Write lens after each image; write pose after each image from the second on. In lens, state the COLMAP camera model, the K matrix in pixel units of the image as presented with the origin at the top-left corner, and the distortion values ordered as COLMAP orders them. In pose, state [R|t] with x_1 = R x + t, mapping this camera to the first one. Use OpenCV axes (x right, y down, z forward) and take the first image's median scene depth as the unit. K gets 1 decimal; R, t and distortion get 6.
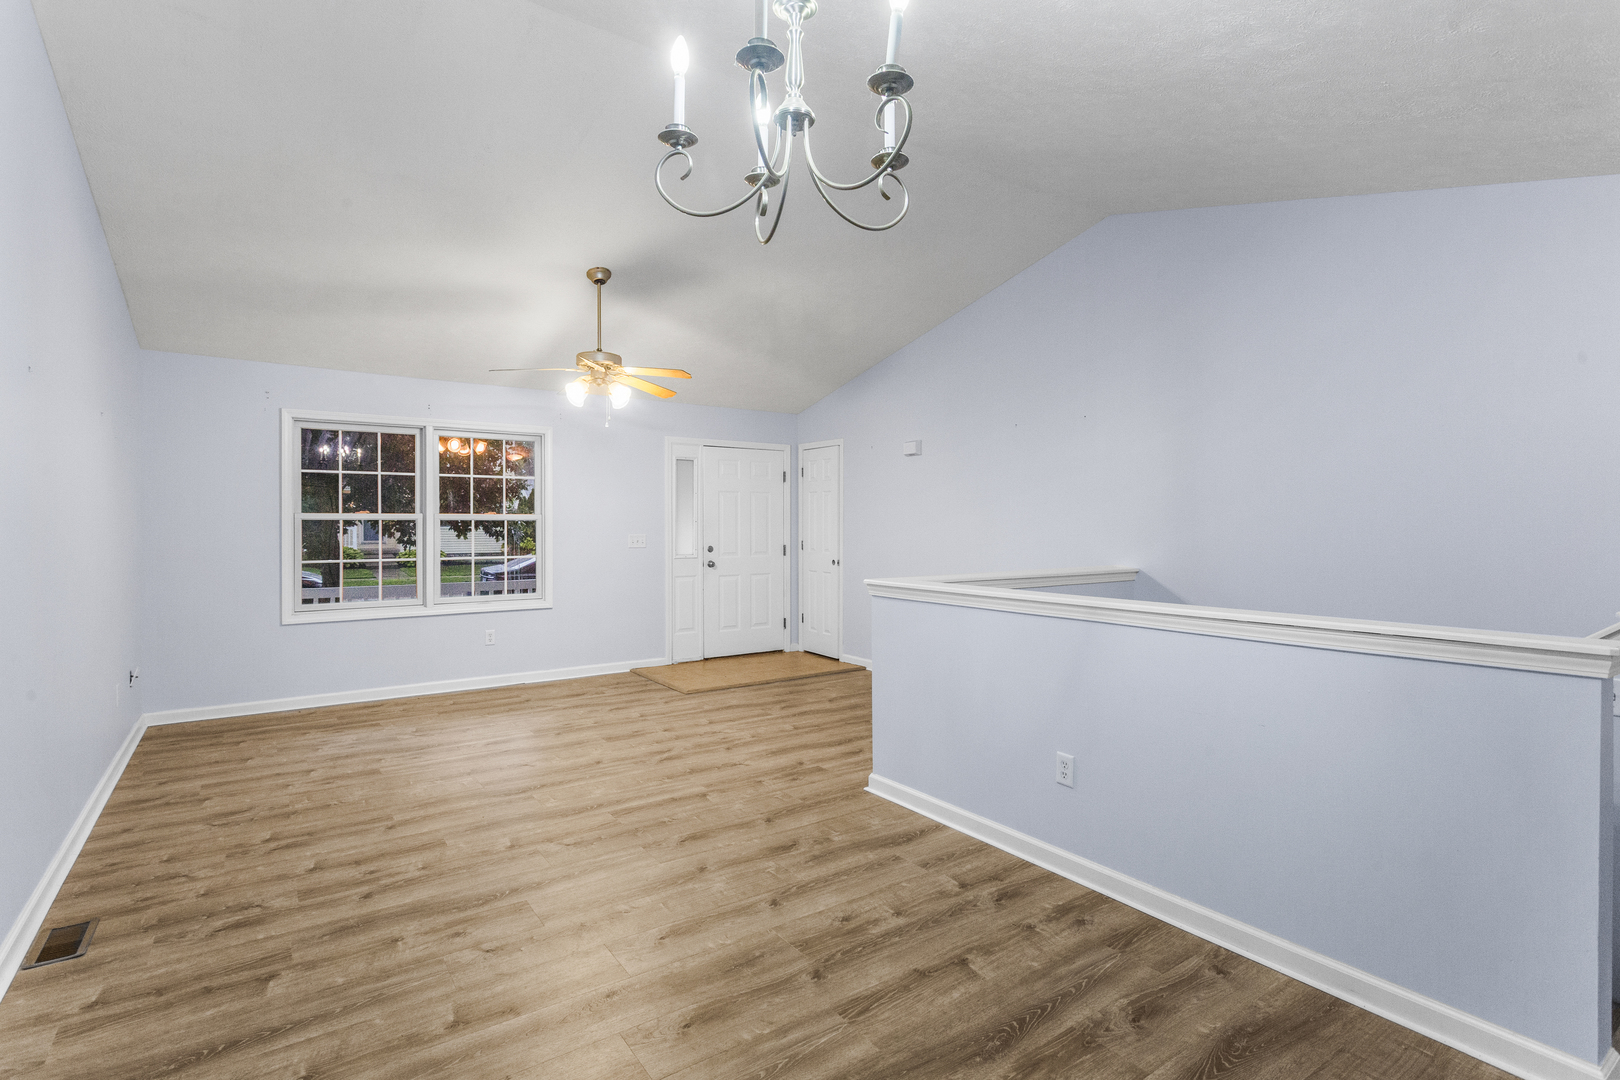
lens RADIAL K [[778.9, 0, 799.9], [0, 778.9, 536.2], [0, 0, 1]] dist [0.004573, 0.001700]
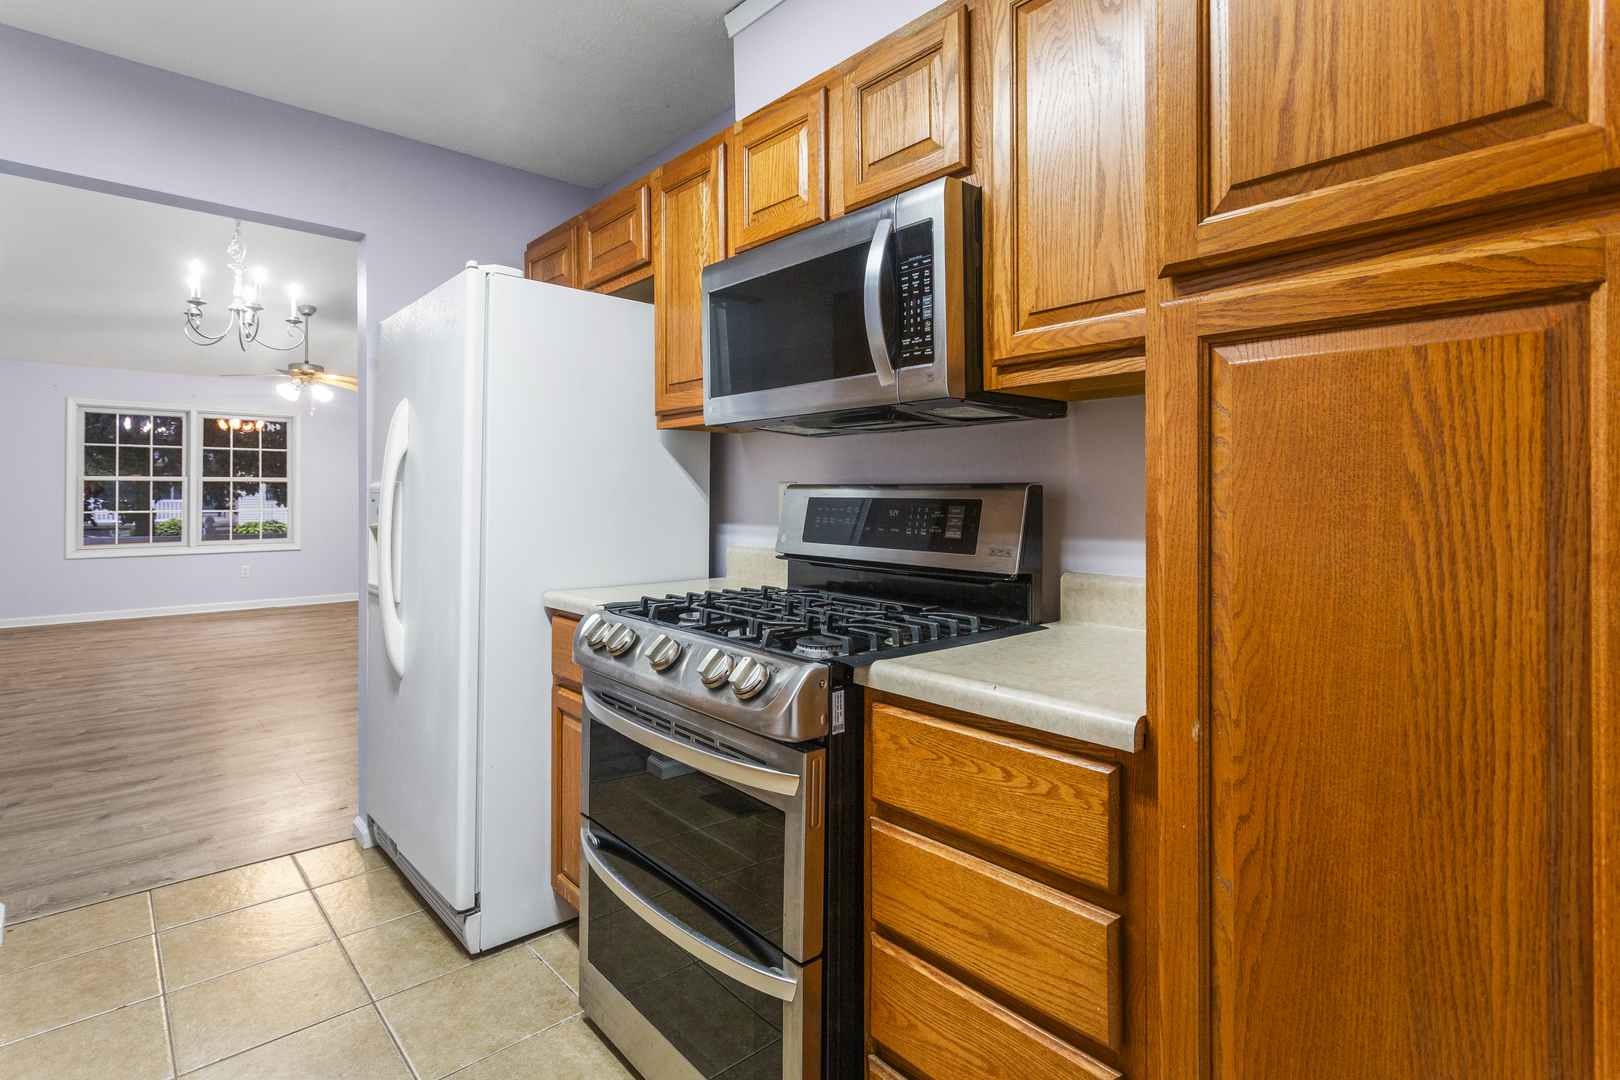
lens RADIAL K [[778.9, 0, 770.2], [0, 778.9, 496.7], [0, 0, 1]] dist [0.004573, 0.001700]
pose [[0.994031, 0.000738, 0.109092, 0.513477], [0.001219, 0.999840, -0.017872, 0.042483], [-0.109087, 0.017898, 0.993871, -0.613343]]
